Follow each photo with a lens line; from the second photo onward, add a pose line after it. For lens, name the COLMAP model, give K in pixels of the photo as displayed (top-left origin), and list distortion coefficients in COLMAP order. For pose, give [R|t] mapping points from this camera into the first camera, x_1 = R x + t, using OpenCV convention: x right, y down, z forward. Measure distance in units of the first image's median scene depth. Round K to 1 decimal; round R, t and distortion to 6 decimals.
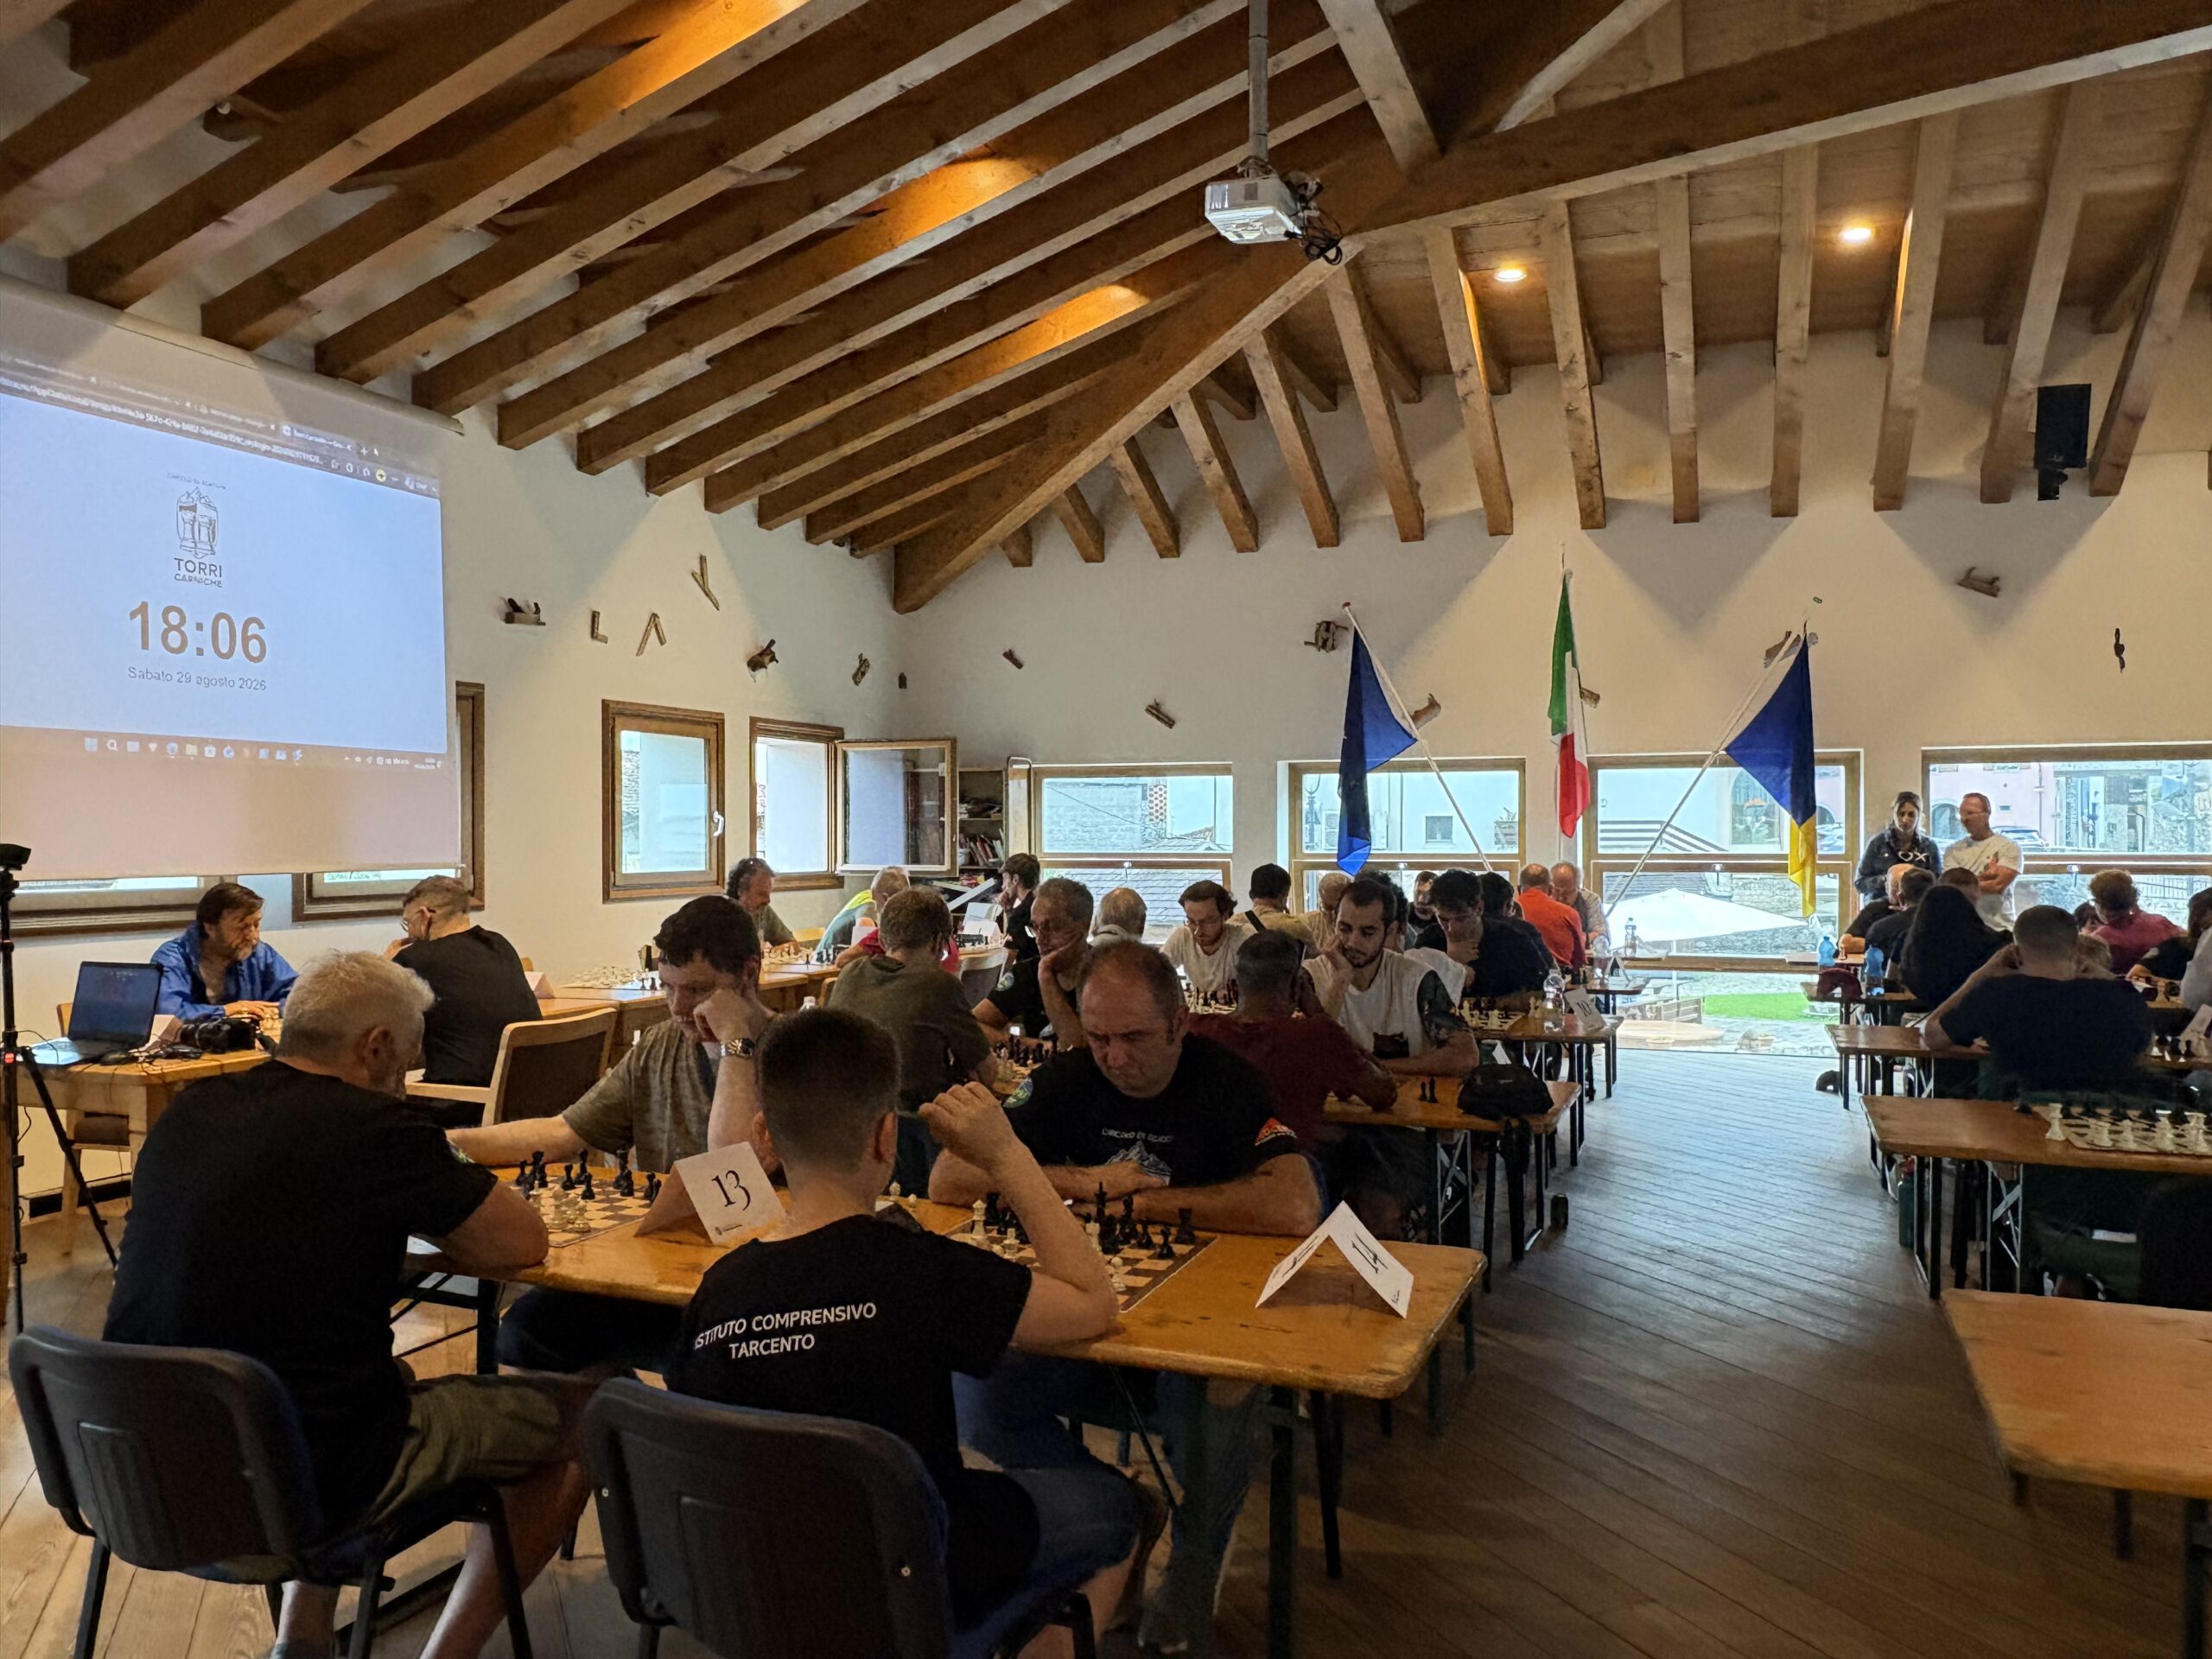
lens RADIAL K [[1565.1, 0, 1099.0], [0, 1565.1, 838.5], [0, 0, 1]] dist [0.009422, 0.002060]
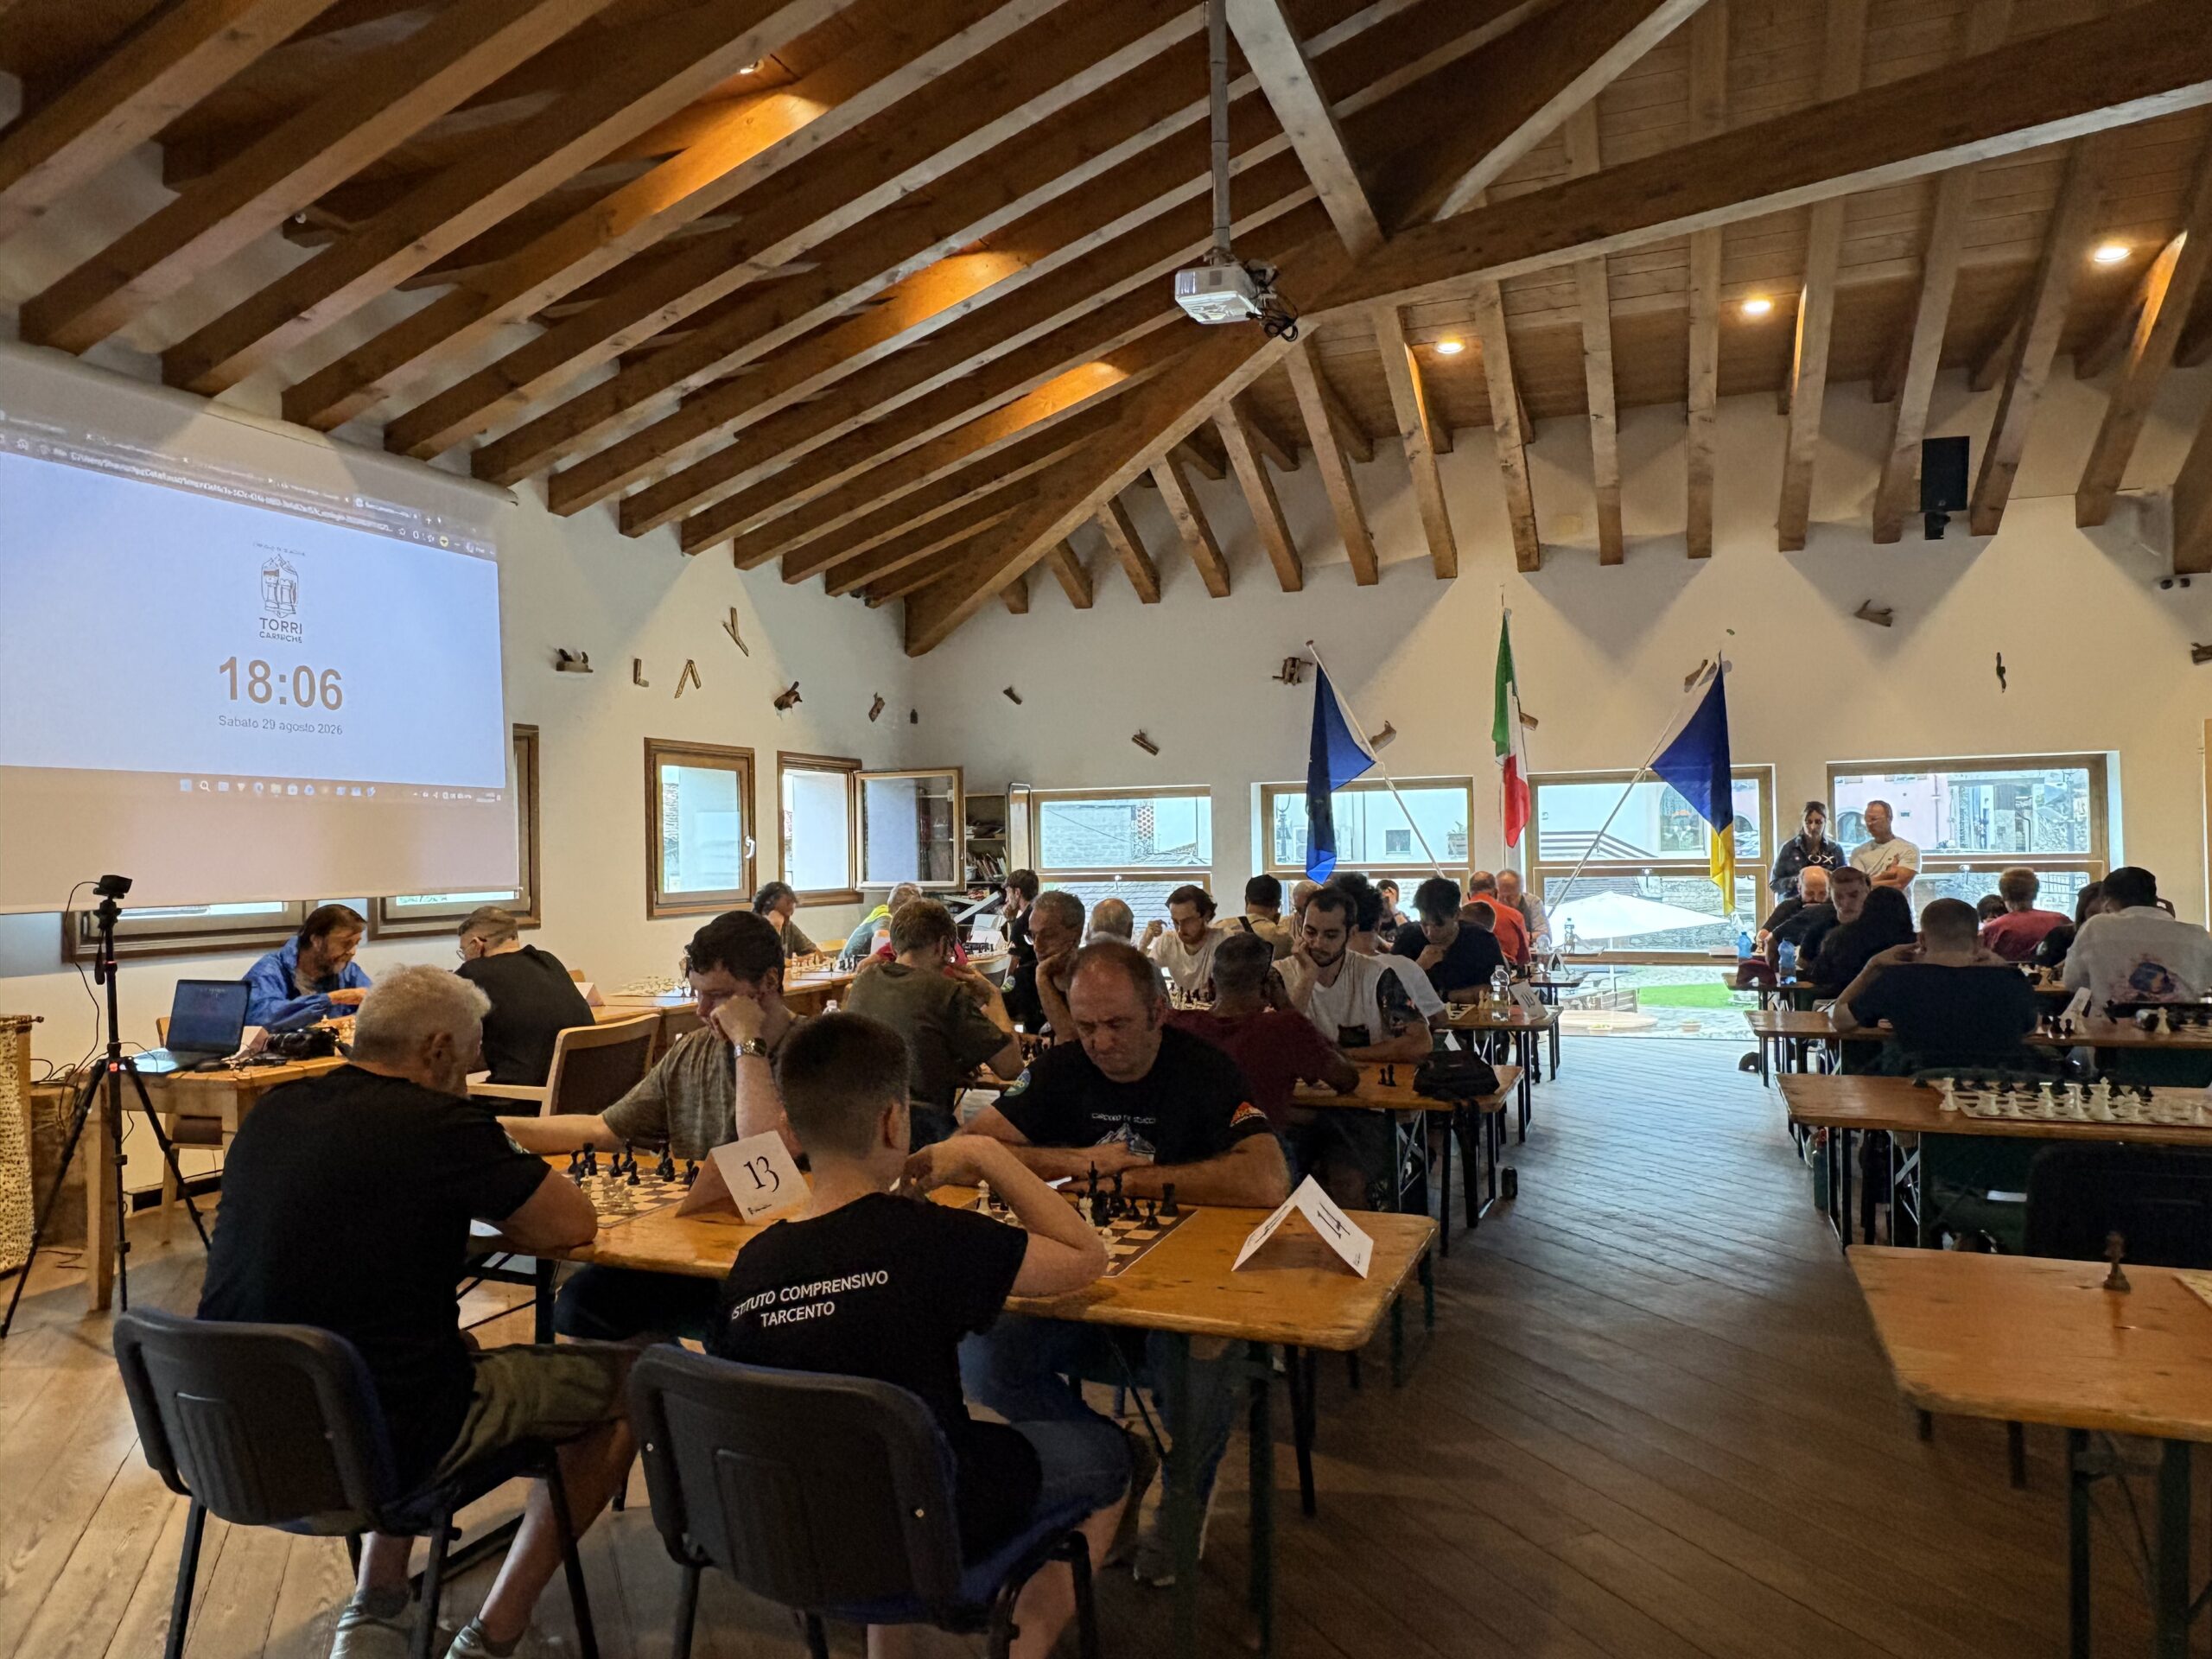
lens RADIAL K [[1404.4, 0, 1099.8], [0, 1404.4, 833.1], [0, 0, 1]] dist [0.009627, 0.001307]
pose [[0.999860, -0.016275, 0.003974, 0.002946], [0.016335, 0.999744, -0.015675, 0.000387], [-0.003718, 0.015738, 0.999869, -0.003272]]
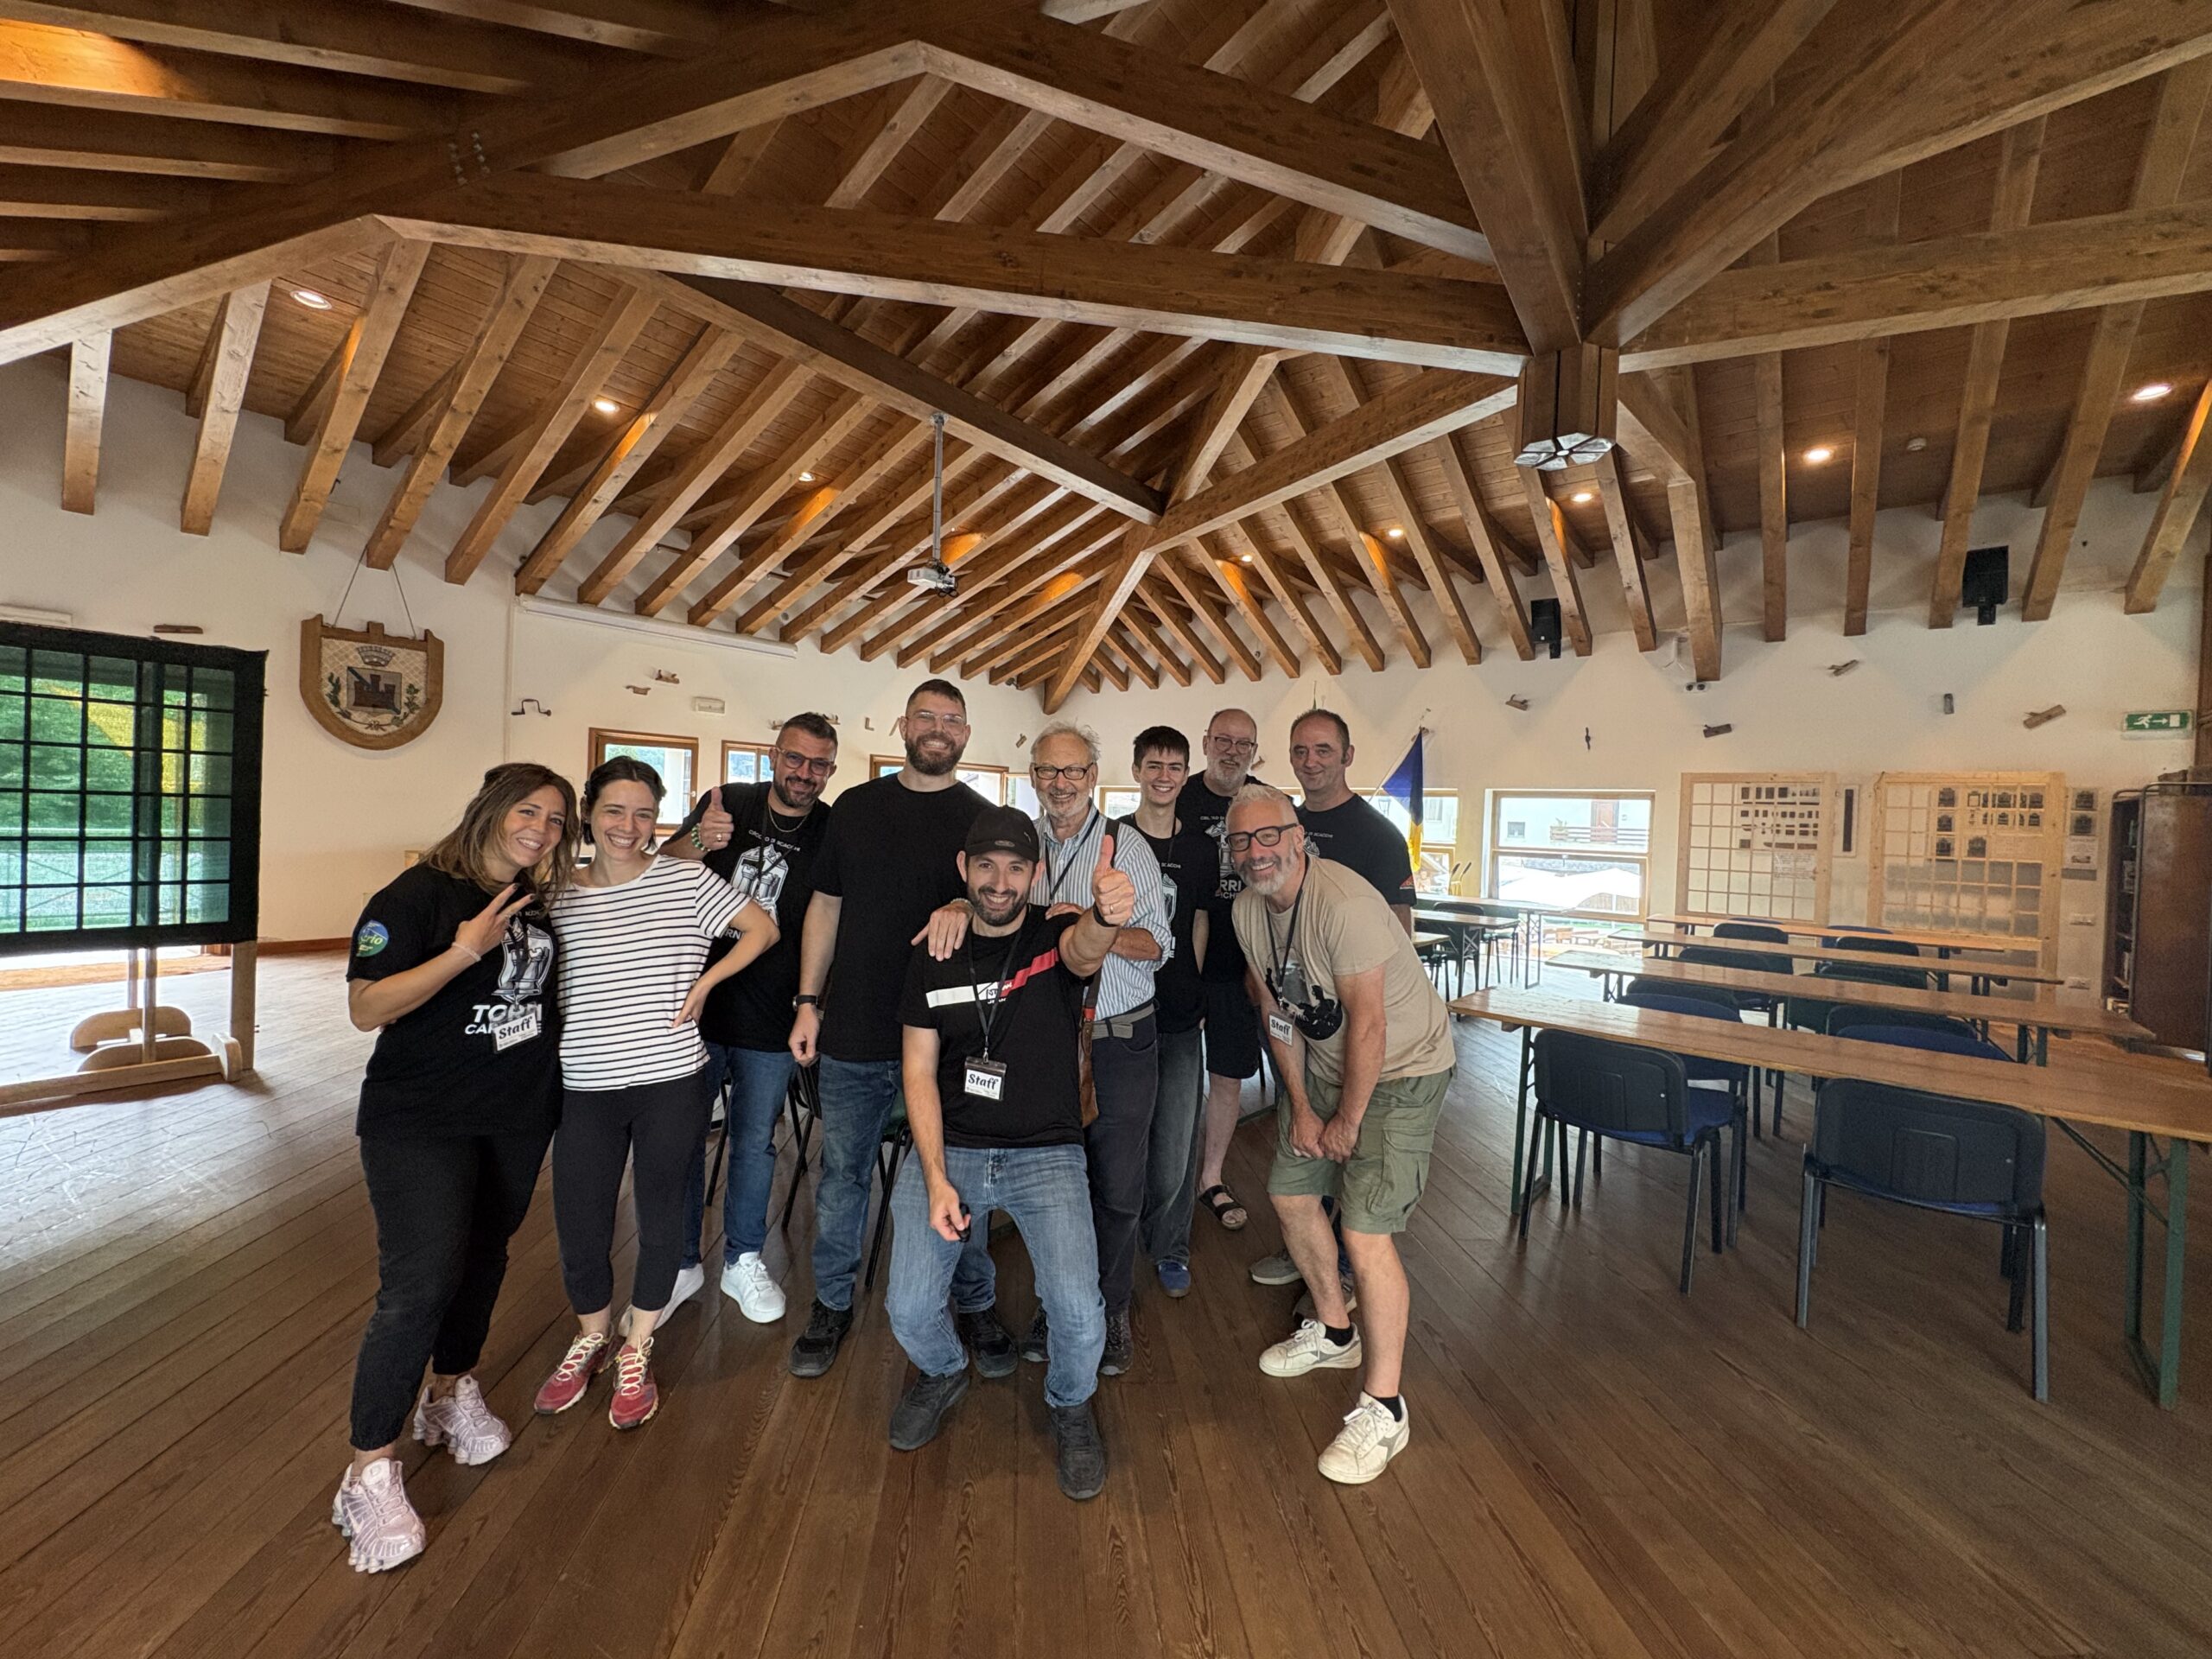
lens RADIAL K [[886.3, 0, 1104.4], [0, 886.3, 826.7], [0, 0, 1]] dist [-0.000138, -0.000974]
pose [[0.948912, 0.039562, -0.313052, 0.530074], [-0.039821, 0.999191, 0.005569, -0.000696], [0.313019, 0.007181, 0.949720, -0.201701]]
